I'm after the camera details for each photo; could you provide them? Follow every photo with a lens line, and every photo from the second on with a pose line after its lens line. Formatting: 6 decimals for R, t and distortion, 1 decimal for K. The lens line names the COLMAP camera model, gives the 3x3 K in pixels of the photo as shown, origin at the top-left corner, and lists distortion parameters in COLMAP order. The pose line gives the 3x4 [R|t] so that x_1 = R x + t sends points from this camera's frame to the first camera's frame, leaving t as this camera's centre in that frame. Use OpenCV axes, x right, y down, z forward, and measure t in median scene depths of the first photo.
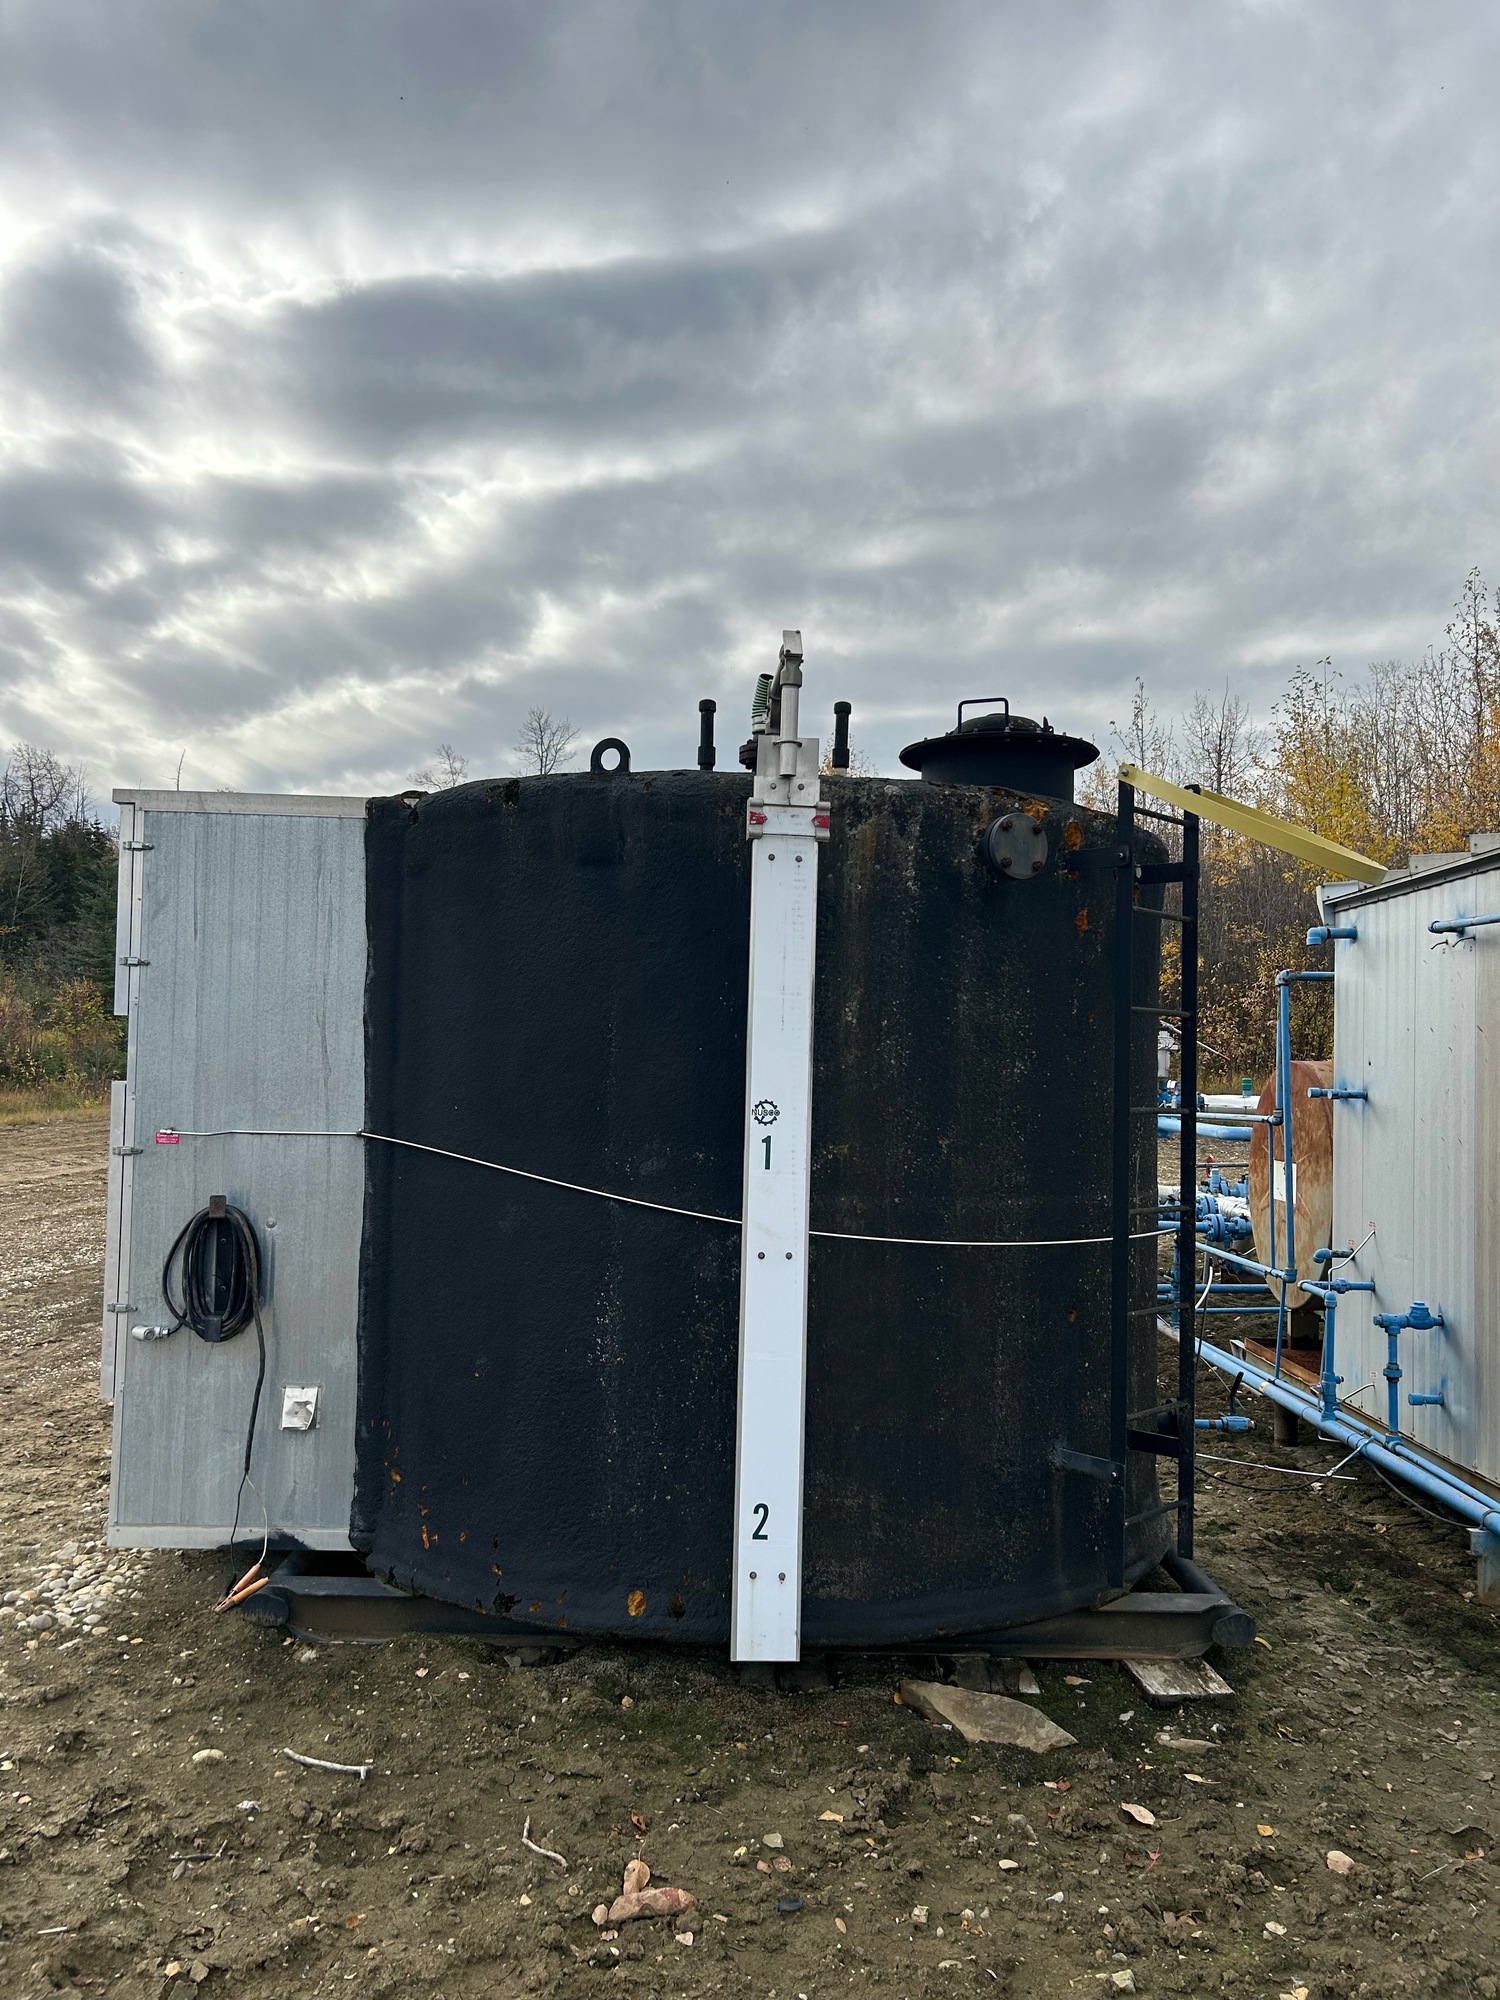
lens RADIAL K [[1541.6, 0, 750.4], [0, 1541.6, 974.5], [0, 0, 1]] dist [0.043016, -0.004740]
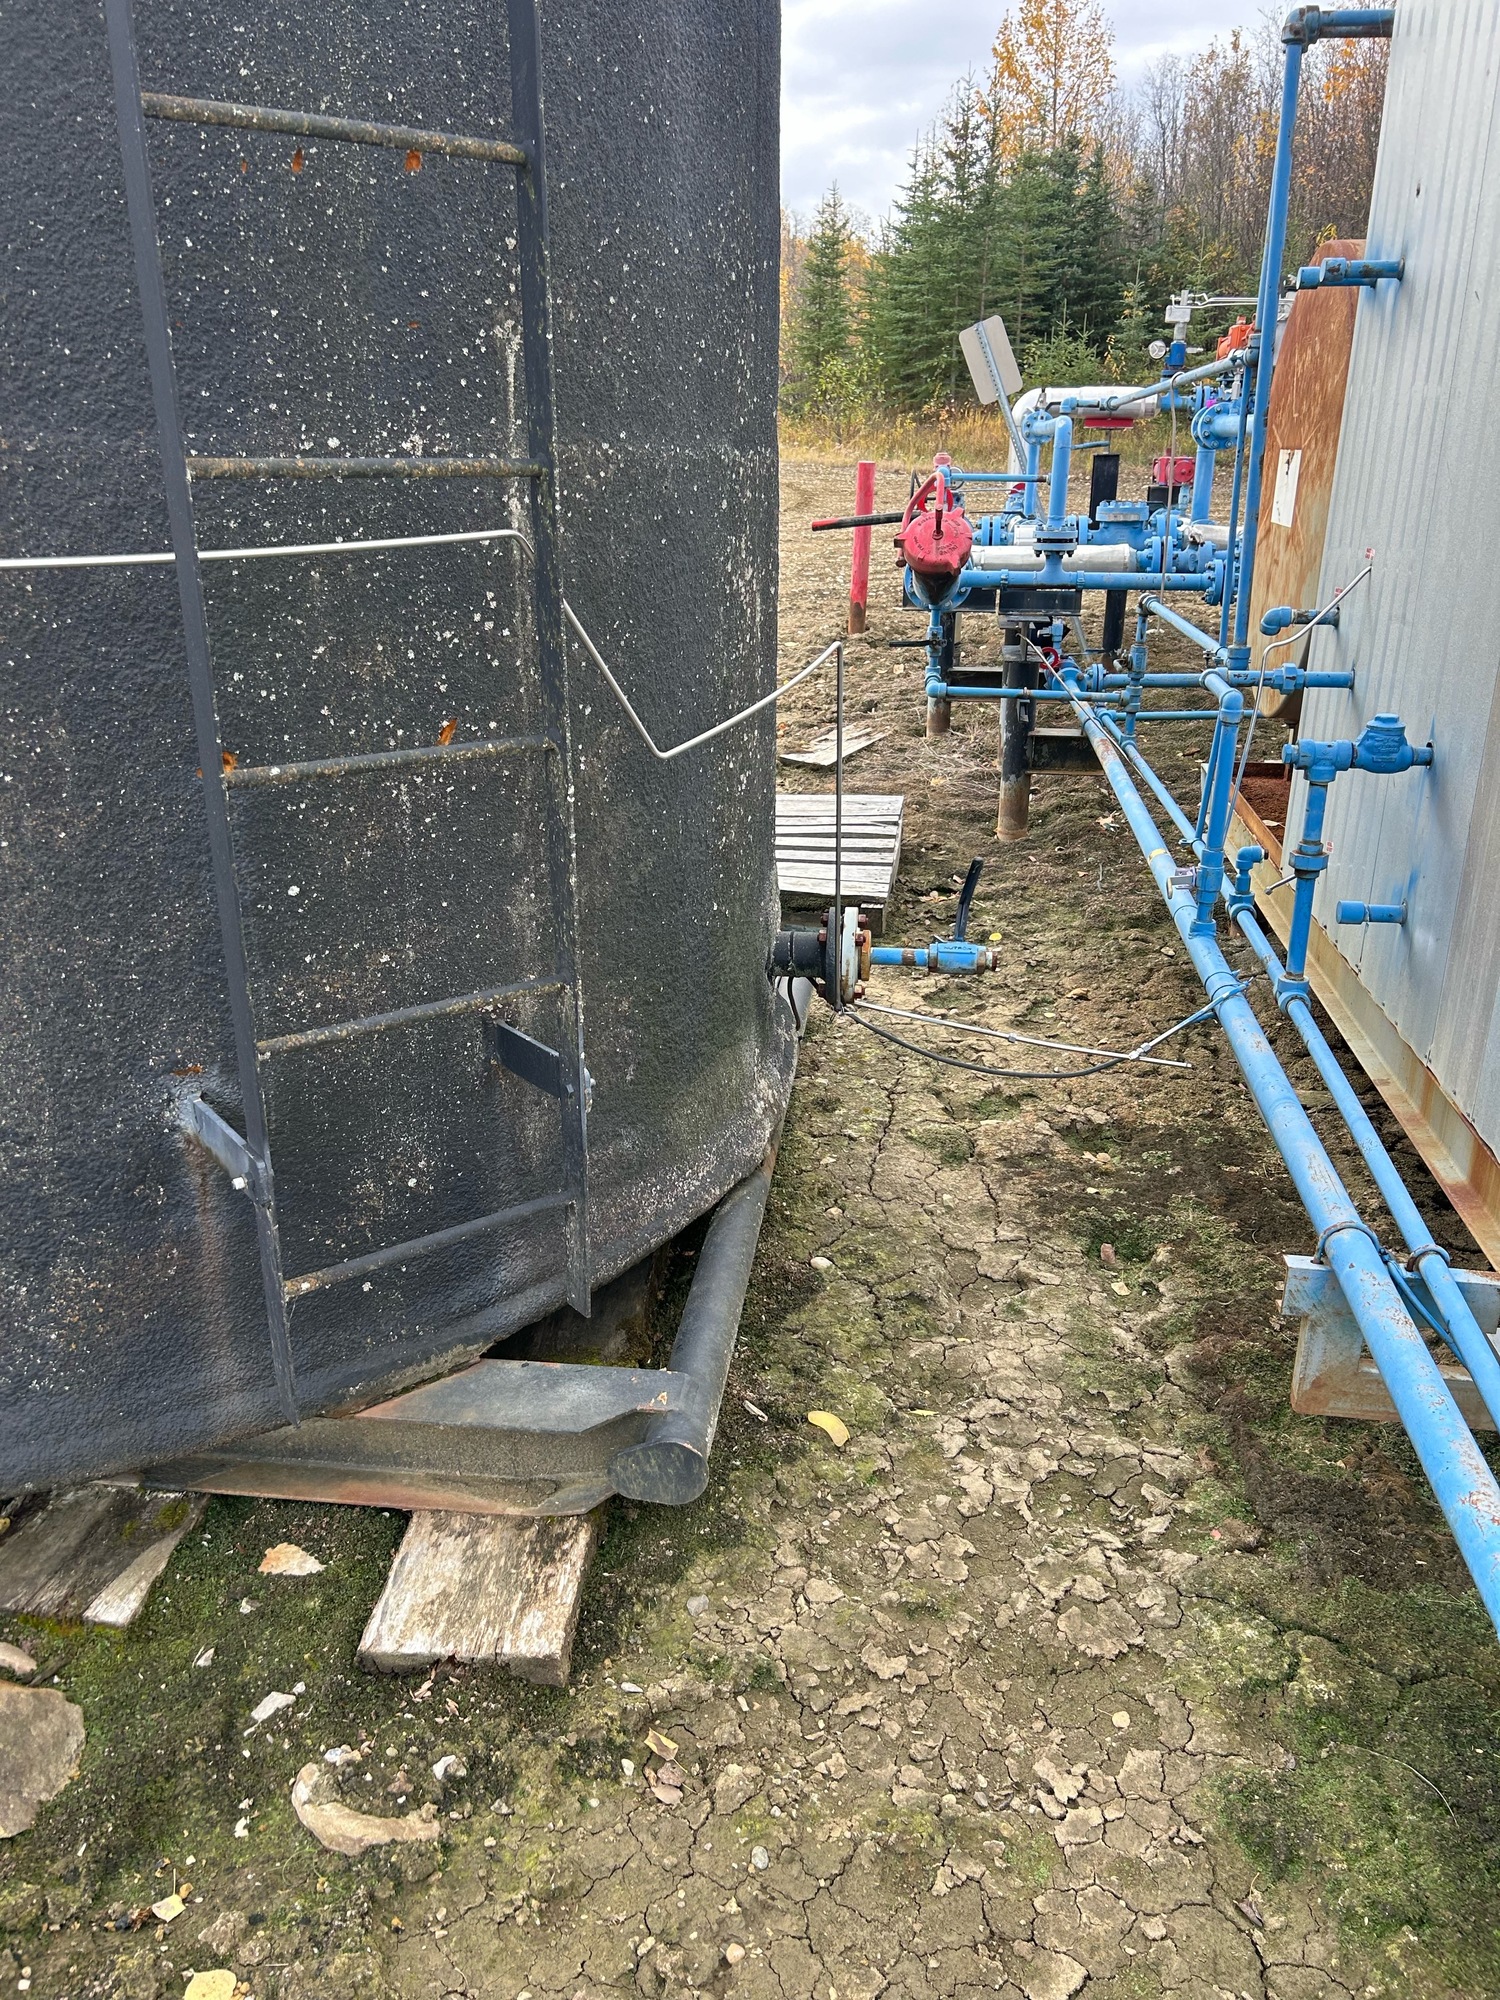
lens RADIAL K [[1541.6, 0, 750.4], [0, 1541.6, 974.5], [0, 0, 1]] dist [0.043016, -0.004740]
pose [[0.988924, 0.028389, -0.145680, 0.350985], [0.029368, 0.924700, 0.379563, 0.113237], [0.145486, -0.379637, 0.913624, 0.585428]]
